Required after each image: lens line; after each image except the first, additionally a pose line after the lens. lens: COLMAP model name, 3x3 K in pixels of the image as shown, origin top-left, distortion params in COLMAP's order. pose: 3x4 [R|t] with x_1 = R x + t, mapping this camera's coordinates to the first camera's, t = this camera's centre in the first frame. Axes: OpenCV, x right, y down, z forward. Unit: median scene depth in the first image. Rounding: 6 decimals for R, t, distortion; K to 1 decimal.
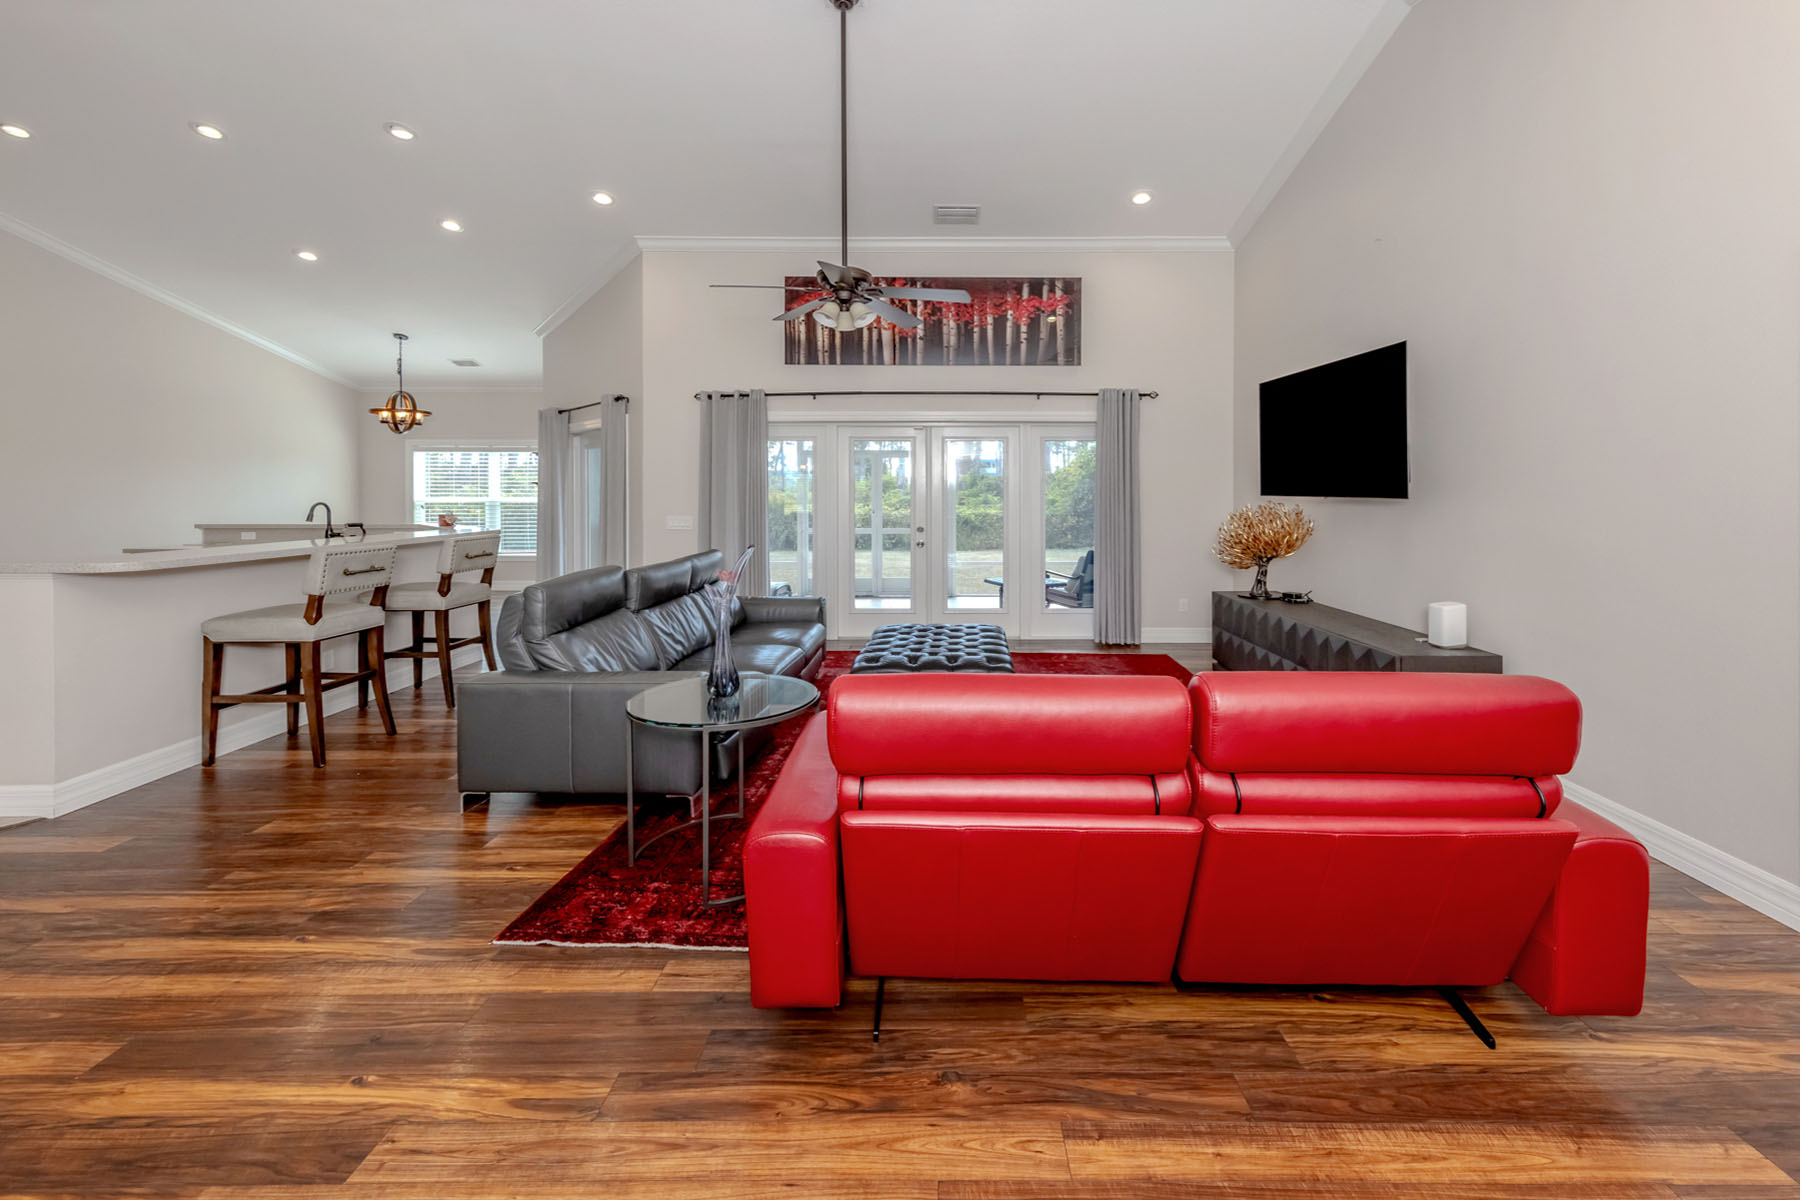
lens RADIAL K [[757.6, 0, 936.7], [0, 757.6, 497.8], [0, 0, 1]] dist [0.004206, 0.000223]
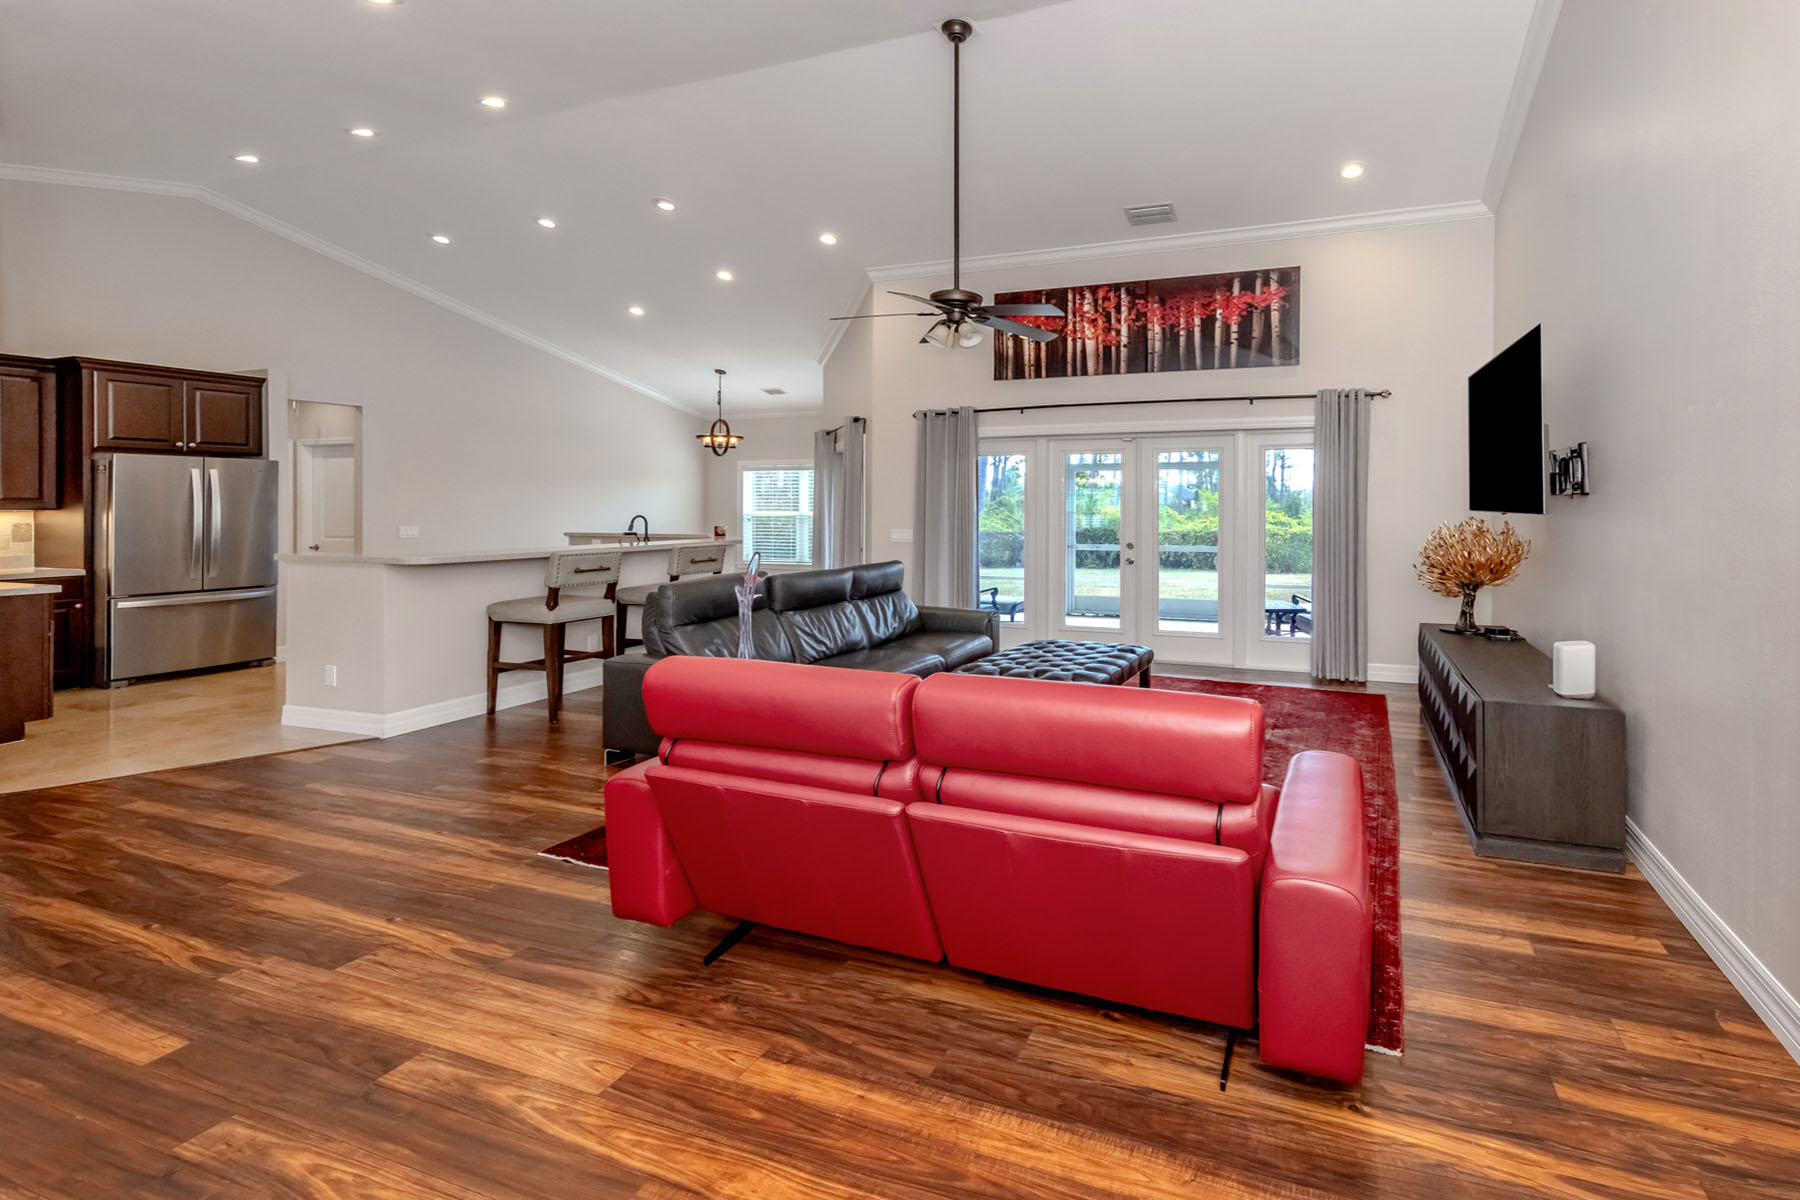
lens RADIAL K [[825.0, 0, 1049.6], [0, 825.0, 510.0], [0, 0, 1]] dist [0.005036, -0.000061]
pose [[0.942424, 0.000849, -0.334420, 0.407028], [-0.002294, 0.999990, -0.003924, 0.001798], [0.334414, 0.004465, 0.942416, -0.022881]]
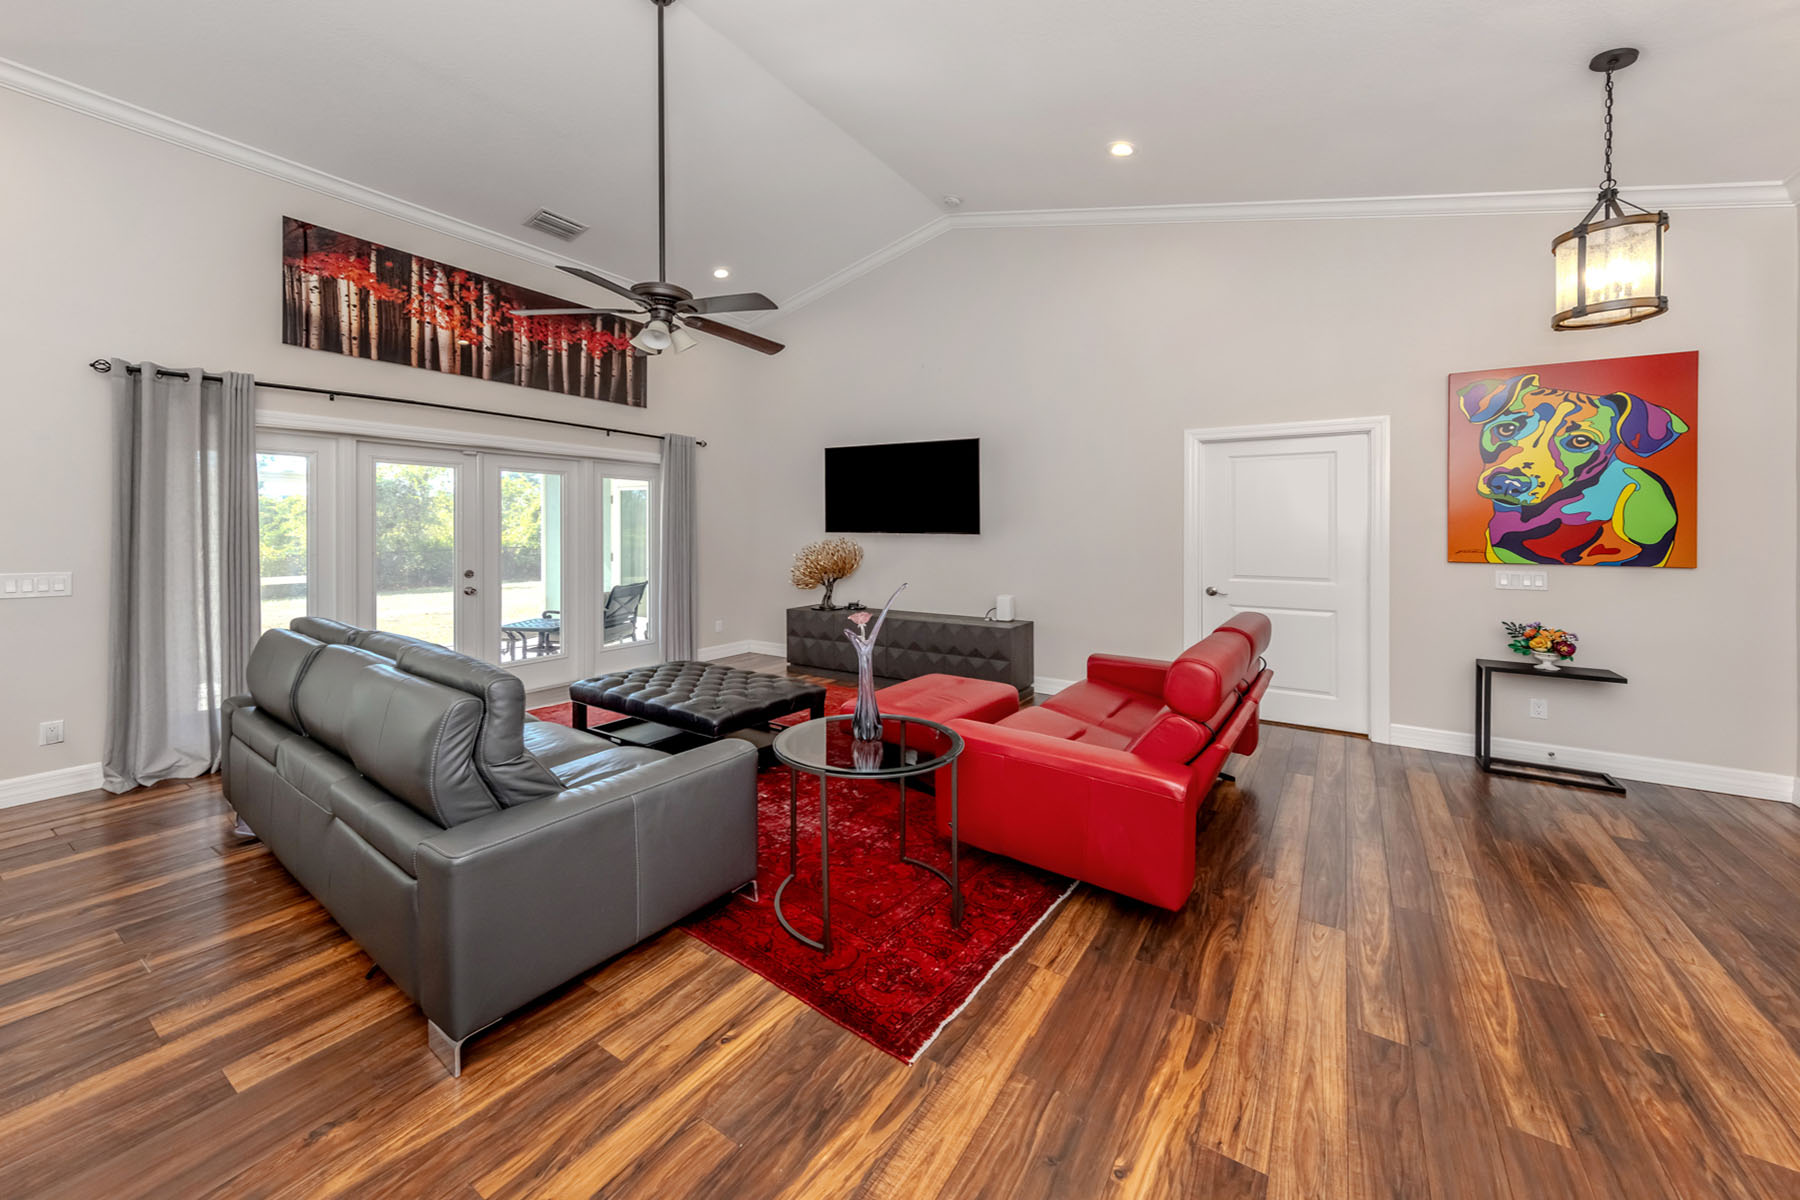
lens RADIAL K [[692.0, 0, 884.4], [0, 692.0, 524.2], [0, 0, 1]] dist [0.012048, -0.000267]
pose [[0.555203, 0.005601, 0.831696, -0.721499], [0.003600, 0.999952, -0.009137, -0.007583], [-0.831707, 0.008067, 0.555157, 0.335891]]
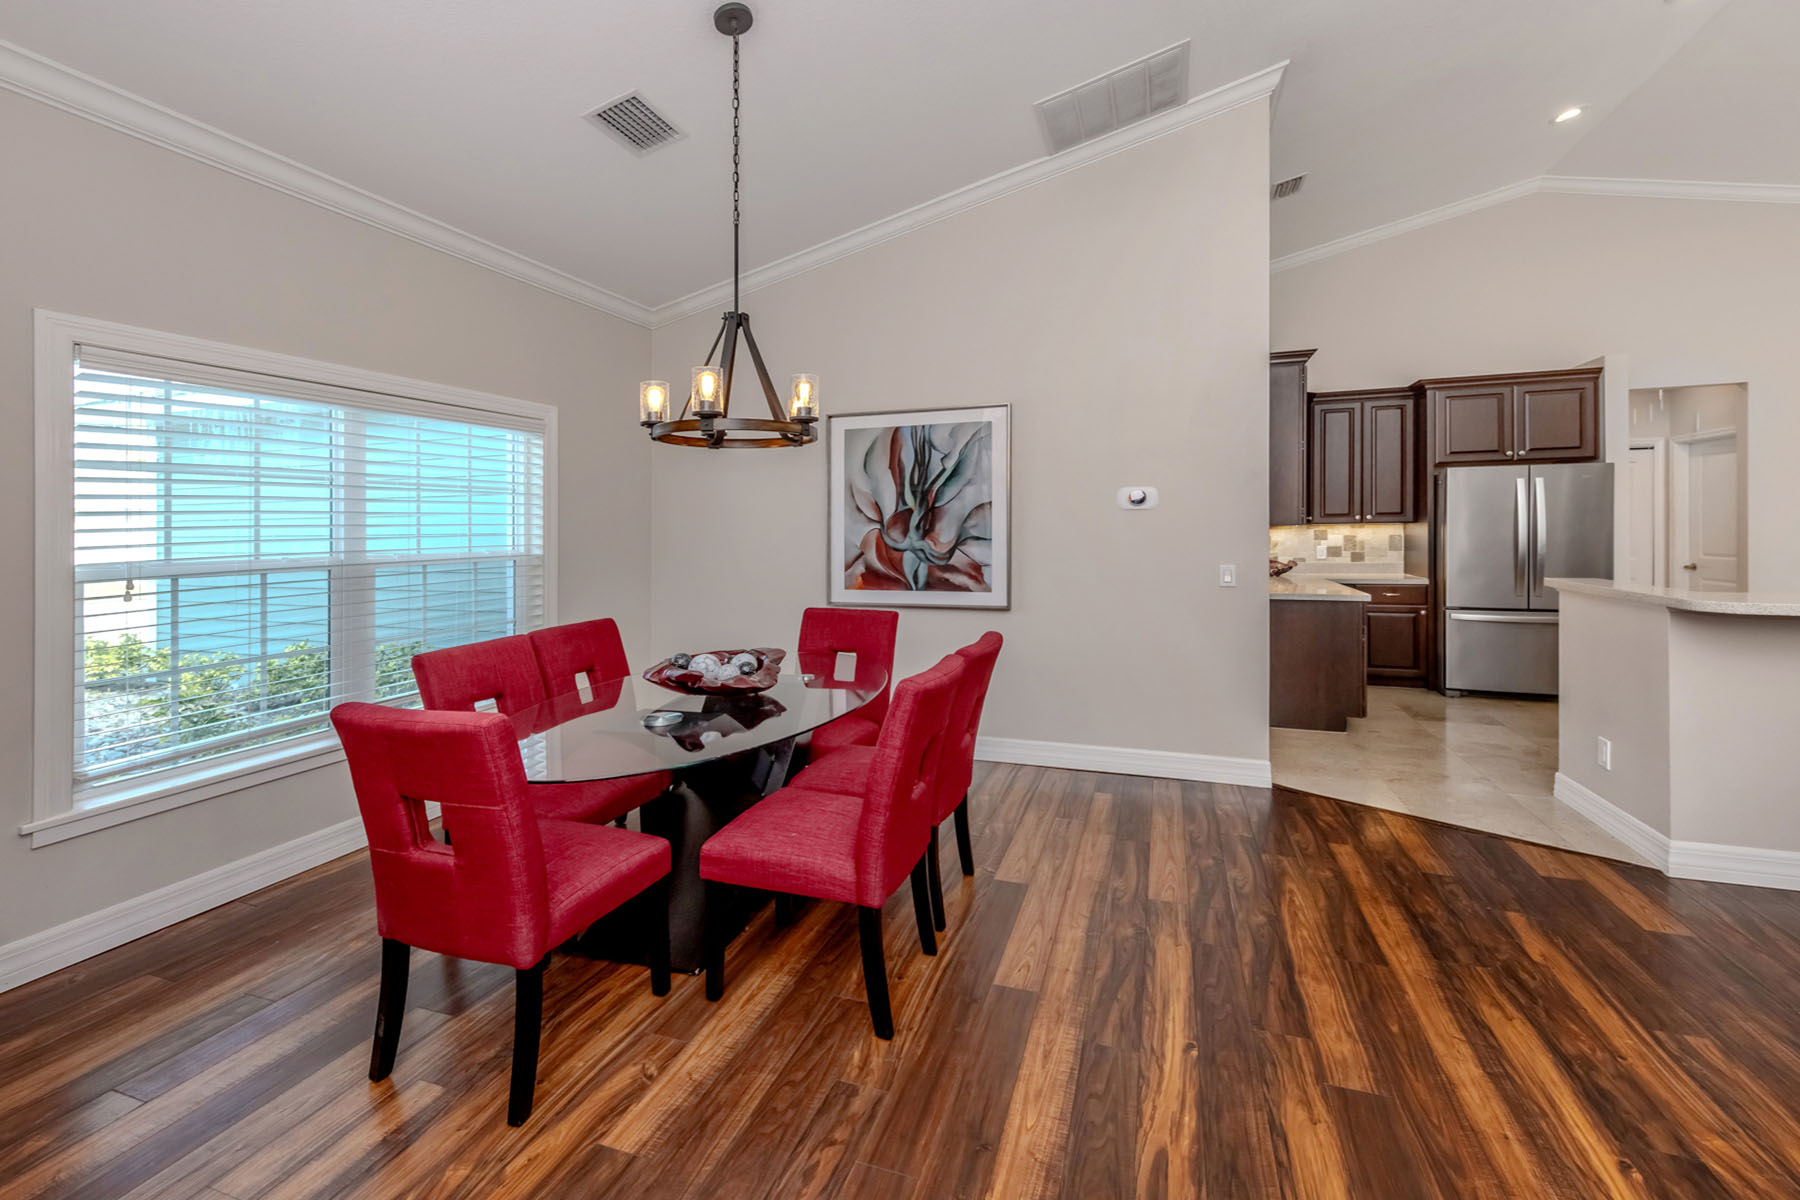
lens RADIAL K [[782.9, 0, 870.5], [0, 782.9, 537.3], [0, 0, 1]] dist [-0.001137, -0.000457]
pose [[-0.357274, 0.015849, -0.933865, 0.034311], [0.005195, 0.999874, 0.014982, -0.001329], [0.933985, 0.000501, -0.357311, 0.358175]]
